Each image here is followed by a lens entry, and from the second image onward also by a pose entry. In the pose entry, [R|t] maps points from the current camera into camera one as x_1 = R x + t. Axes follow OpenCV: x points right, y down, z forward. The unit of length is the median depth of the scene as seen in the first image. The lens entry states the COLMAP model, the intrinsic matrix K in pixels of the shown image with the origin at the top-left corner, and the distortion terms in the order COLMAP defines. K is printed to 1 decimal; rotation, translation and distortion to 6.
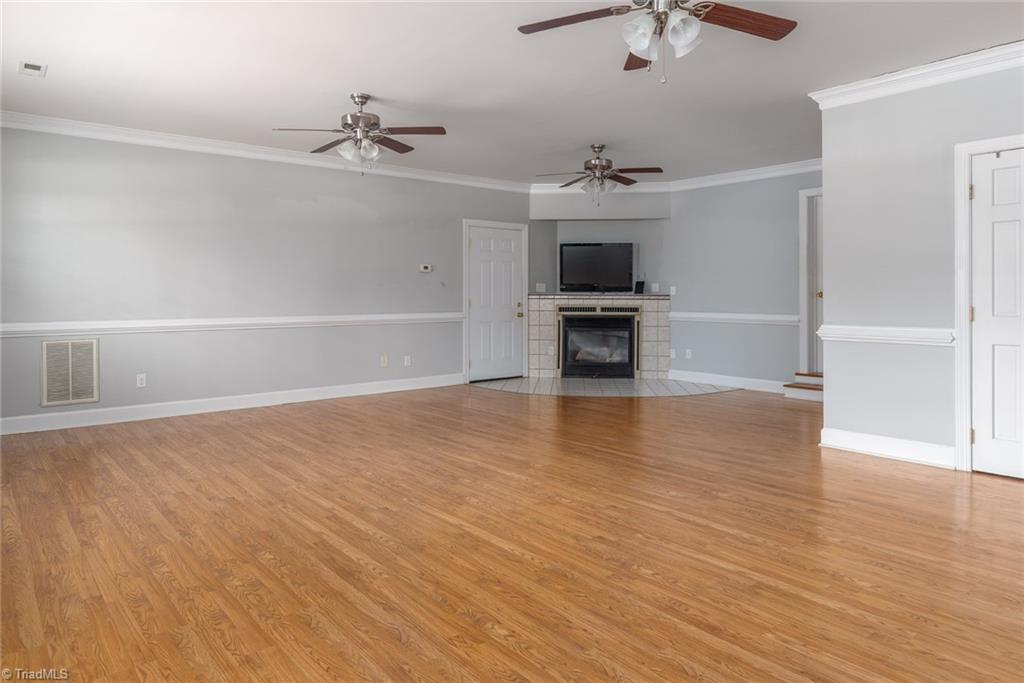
lens RADIAL K [[660.3, 0, 514.3], [0, 660.3, 293.0], [0, 0, 1]] dist [0.002450, 0.001205]
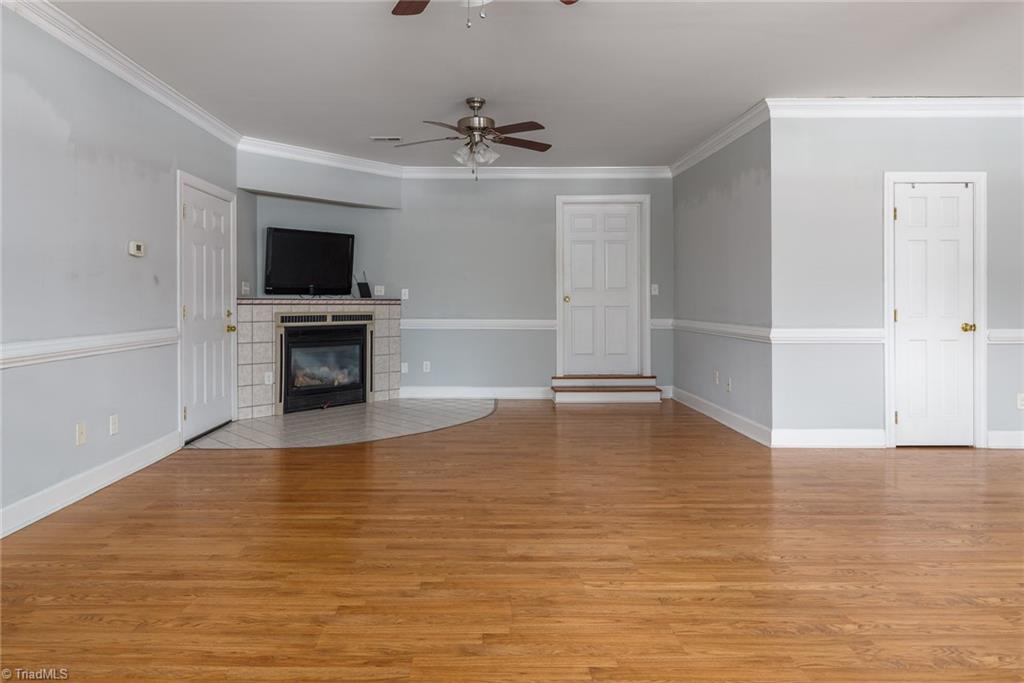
lens RADIAL K [[613.0, 0, 487.5], [0, 613.0, 303.6], [0, 0, 1]] dist [-0.004148, -0.002161]
pose [[0.638084, -0.003100, 0.769960, -0.300686], [-0.003867, 0.999966, 0.007231, 0.002368], [-0.769957, -0.007591, 0.638051, 0.408032]]
